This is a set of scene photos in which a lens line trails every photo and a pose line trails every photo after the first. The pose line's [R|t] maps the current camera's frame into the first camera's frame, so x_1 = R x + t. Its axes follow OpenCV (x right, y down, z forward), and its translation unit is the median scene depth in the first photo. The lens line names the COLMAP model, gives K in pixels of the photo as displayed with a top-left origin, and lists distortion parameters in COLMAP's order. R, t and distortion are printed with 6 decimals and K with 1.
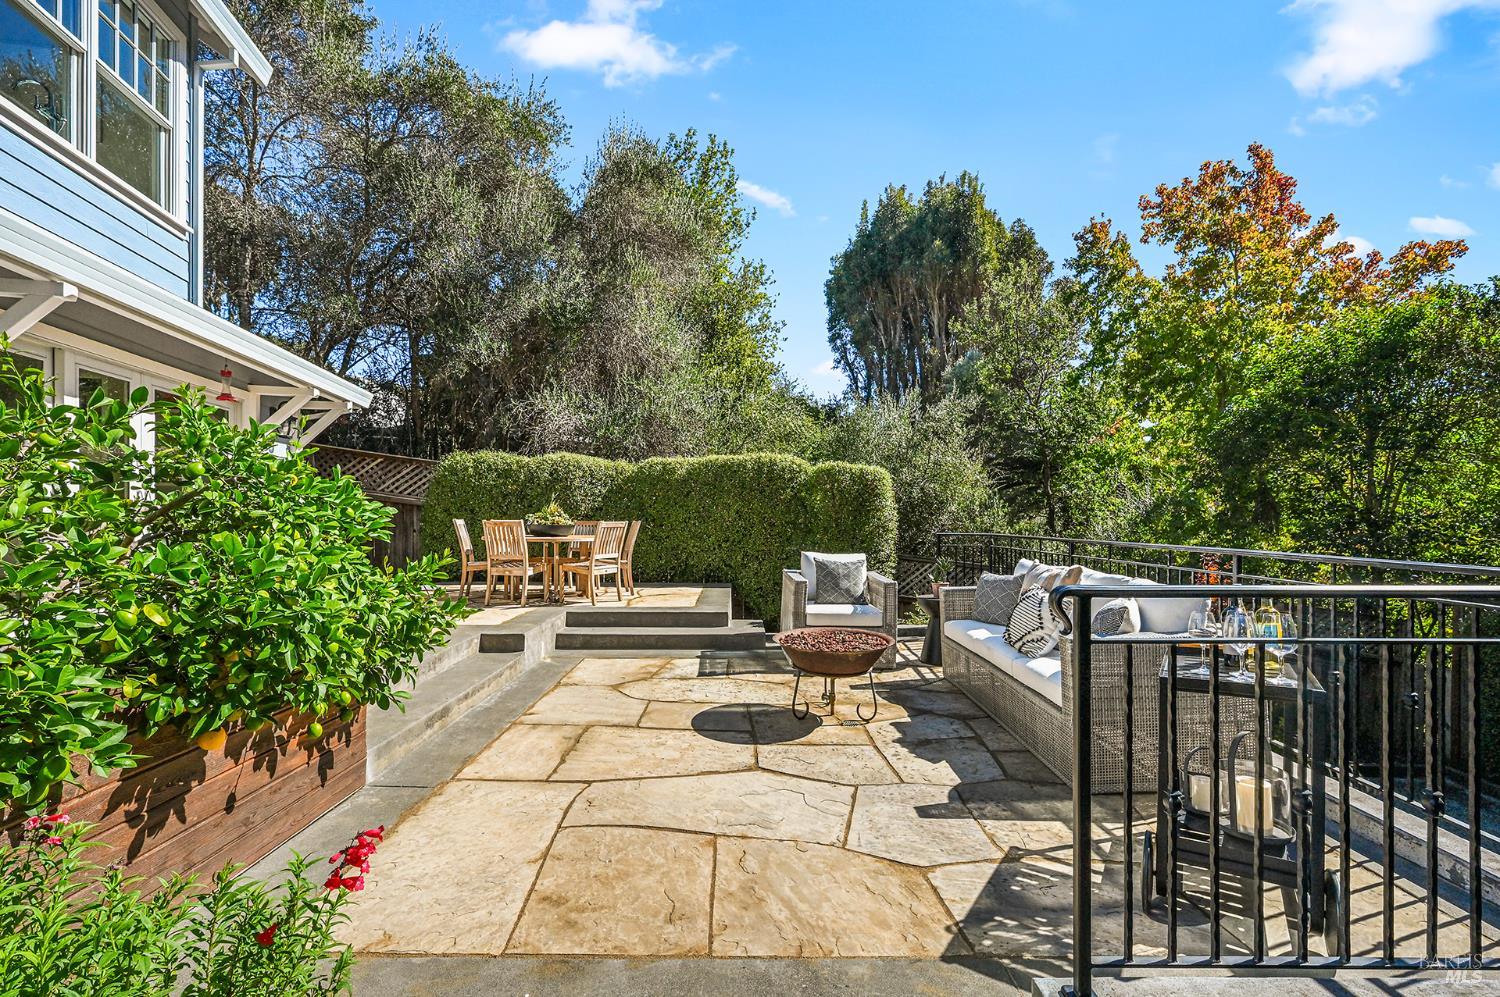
lens RADIAL K [[645.2, 0, 740.5], [0, 645.2, 517.0], [0, 0, 1]] dist [0.000943, 0.000261]
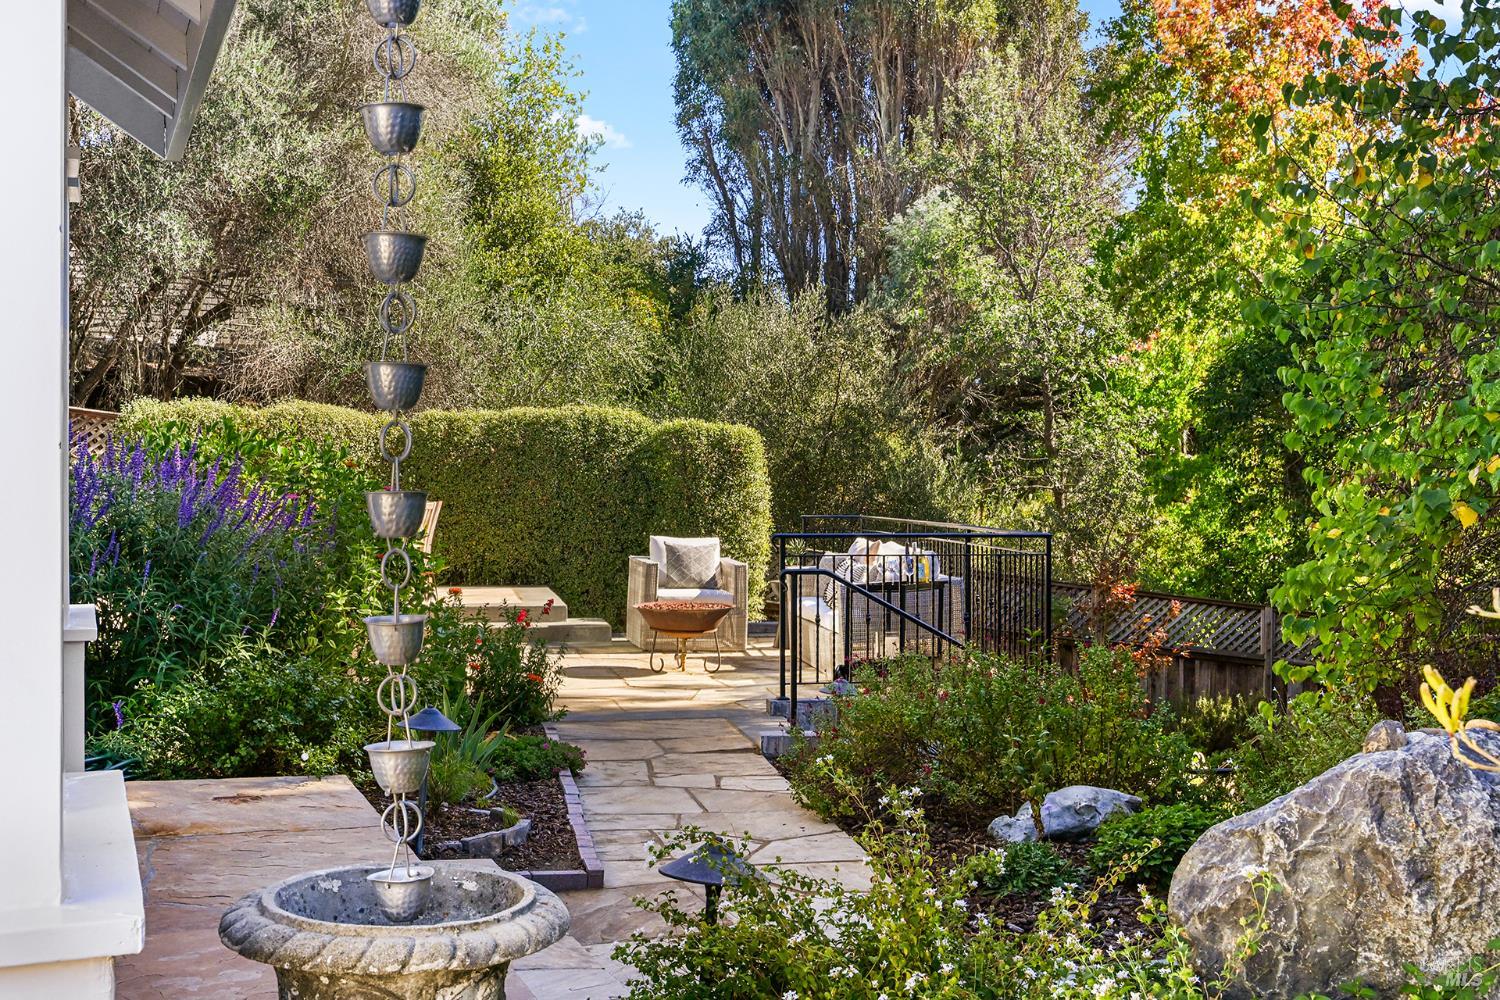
lens RADIAL K [[1738.7, 0, 750.0], [0, 1738.7, 500.0], [0, 0, 1]] dist [0.003966, 0.001142]
pose [[0.983839, 0.001048, 0.179054, -0.121925], [-0.003964, 0.999865, 0.015926, -0.022811], [-0.179013, -0.016379, 0.983710, -0.857380]]
